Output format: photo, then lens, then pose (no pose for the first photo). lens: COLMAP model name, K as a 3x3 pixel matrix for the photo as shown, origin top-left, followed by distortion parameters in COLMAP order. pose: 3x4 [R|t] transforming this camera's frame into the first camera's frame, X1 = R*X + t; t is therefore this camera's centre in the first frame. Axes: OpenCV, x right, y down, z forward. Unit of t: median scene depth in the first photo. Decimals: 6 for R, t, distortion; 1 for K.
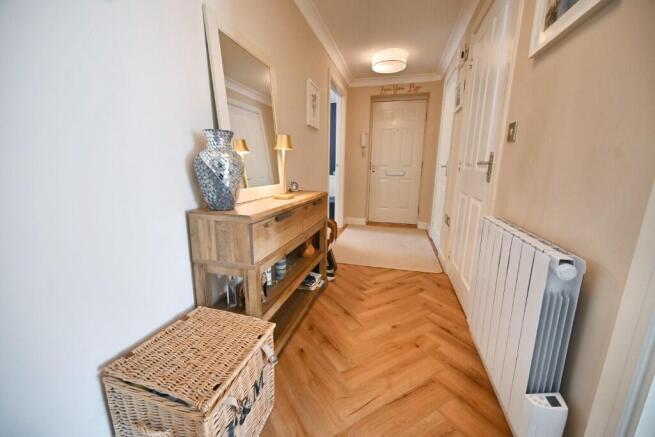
lens RADIAL K [[258.6, 0, 325.9], [0, 258.6, 219.4], [0, 0, 1]] dist [-0.002227, -0.000195]
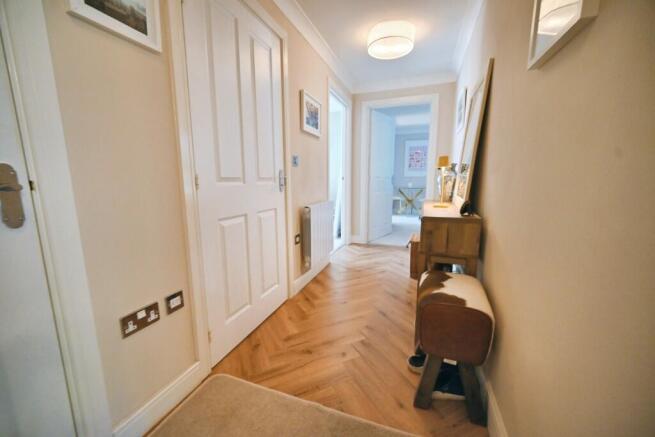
lens RADIAL K [[258.6, 0, 325.9], [0, 258.6, 219.4], [0, 0, 1]] dist [-0.002227, -0.000195]
pose [[-0.996482, -0.013086, 0.082778, 0.214616], [0.016839, 0.936328, 0.350722, -0.360435], [-0.082097, 0.350882, -0.932814, 1.719890]]
